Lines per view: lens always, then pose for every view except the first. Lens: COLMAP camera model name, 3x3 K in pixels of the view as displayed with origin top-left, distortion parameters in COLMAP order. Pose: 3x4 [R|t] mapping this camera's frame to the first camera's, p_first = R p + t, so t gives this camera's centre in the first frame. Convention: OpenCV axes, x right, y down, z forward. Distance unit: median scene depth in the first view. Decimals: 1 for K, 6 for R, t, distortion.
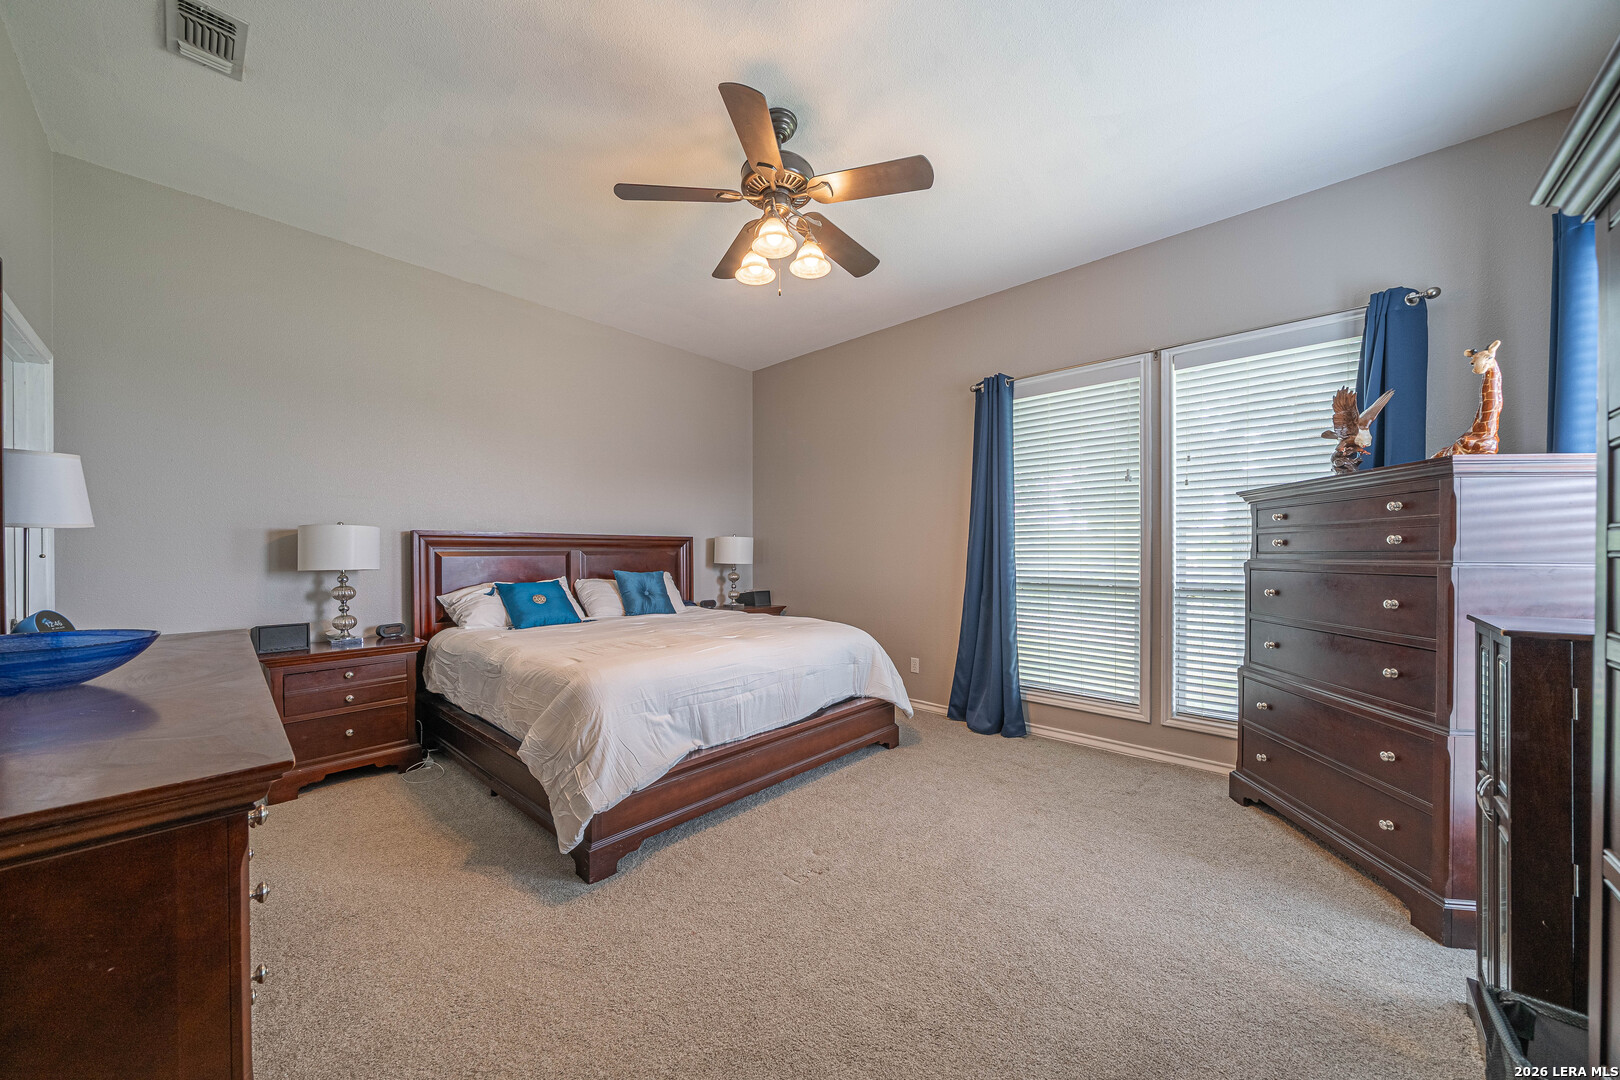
lens RADIAL K [[561.0, 0, 776.0], [0, 561.0, 554.0], [0, 0, 1]] dist [-0.002256, -0.000008]
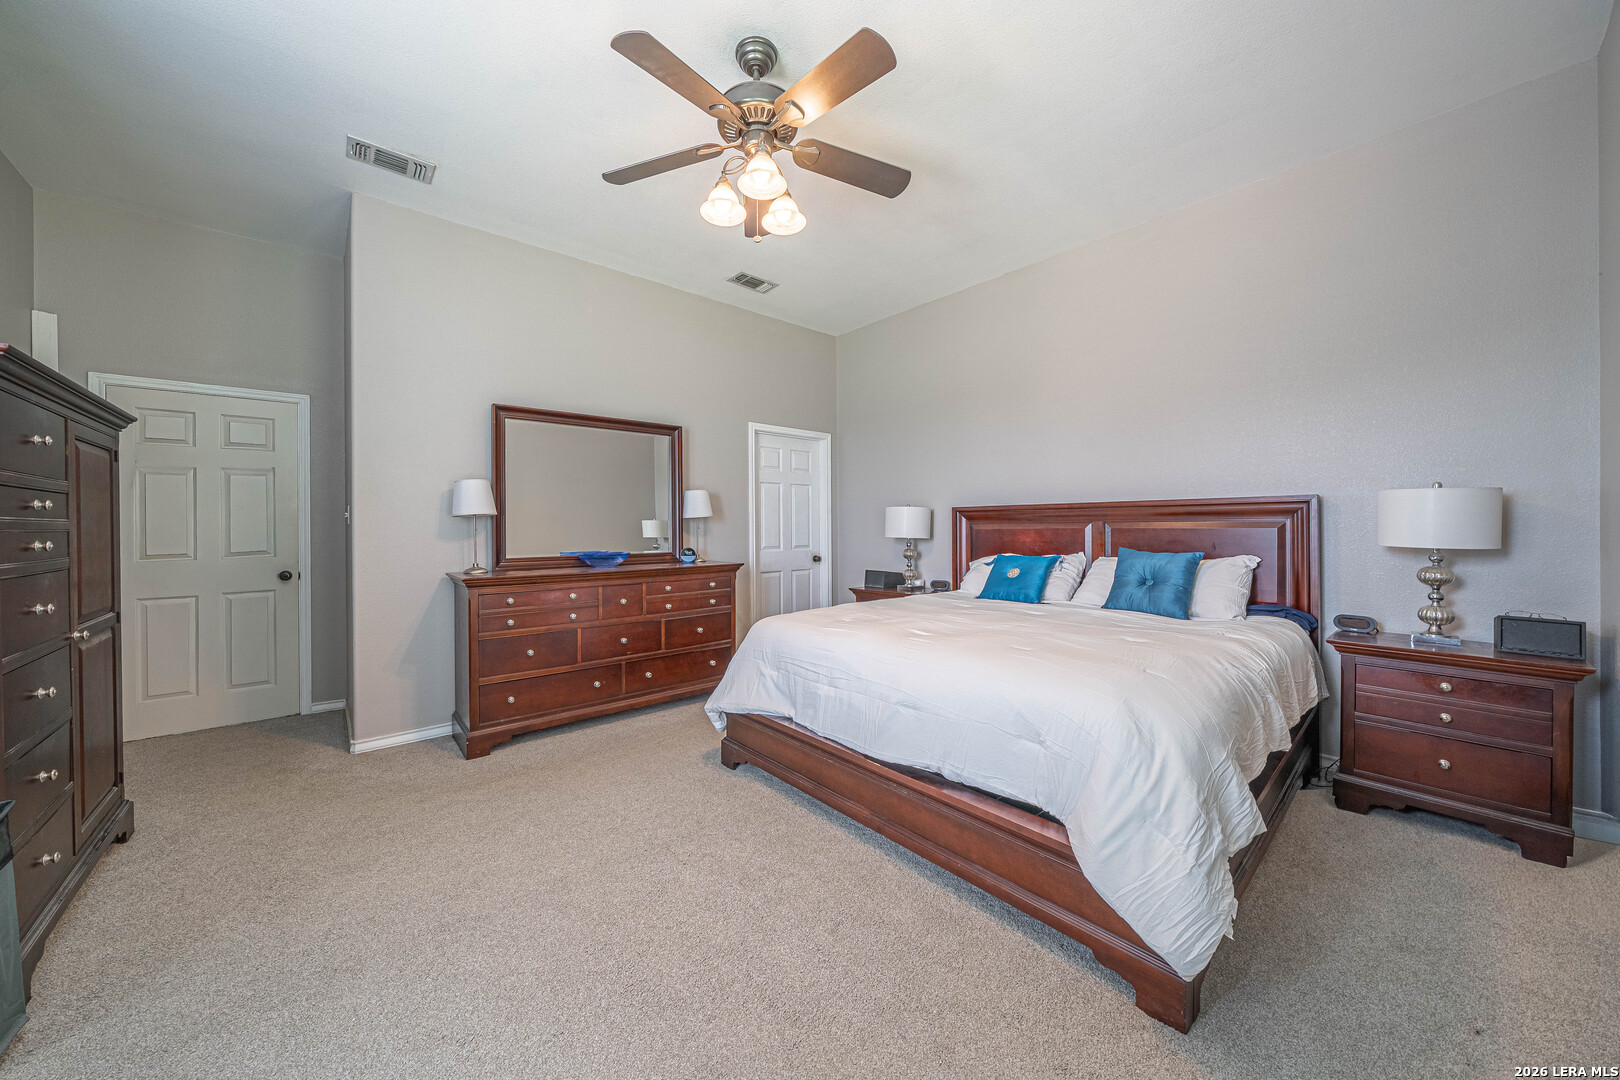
lens RADIAL K [[561.0, 0, 776.0], [0, 561.0, 554.0], [0, 0, 1]] dist [-0.002256, -0.000008]
pose [[-0.112980, 0.045517, -0.992554, 0.797396], [-0.000540, 0.998947, 0.045871, 0.005946], [0.993597, 0.005718, -0.112836, 1.015922]]
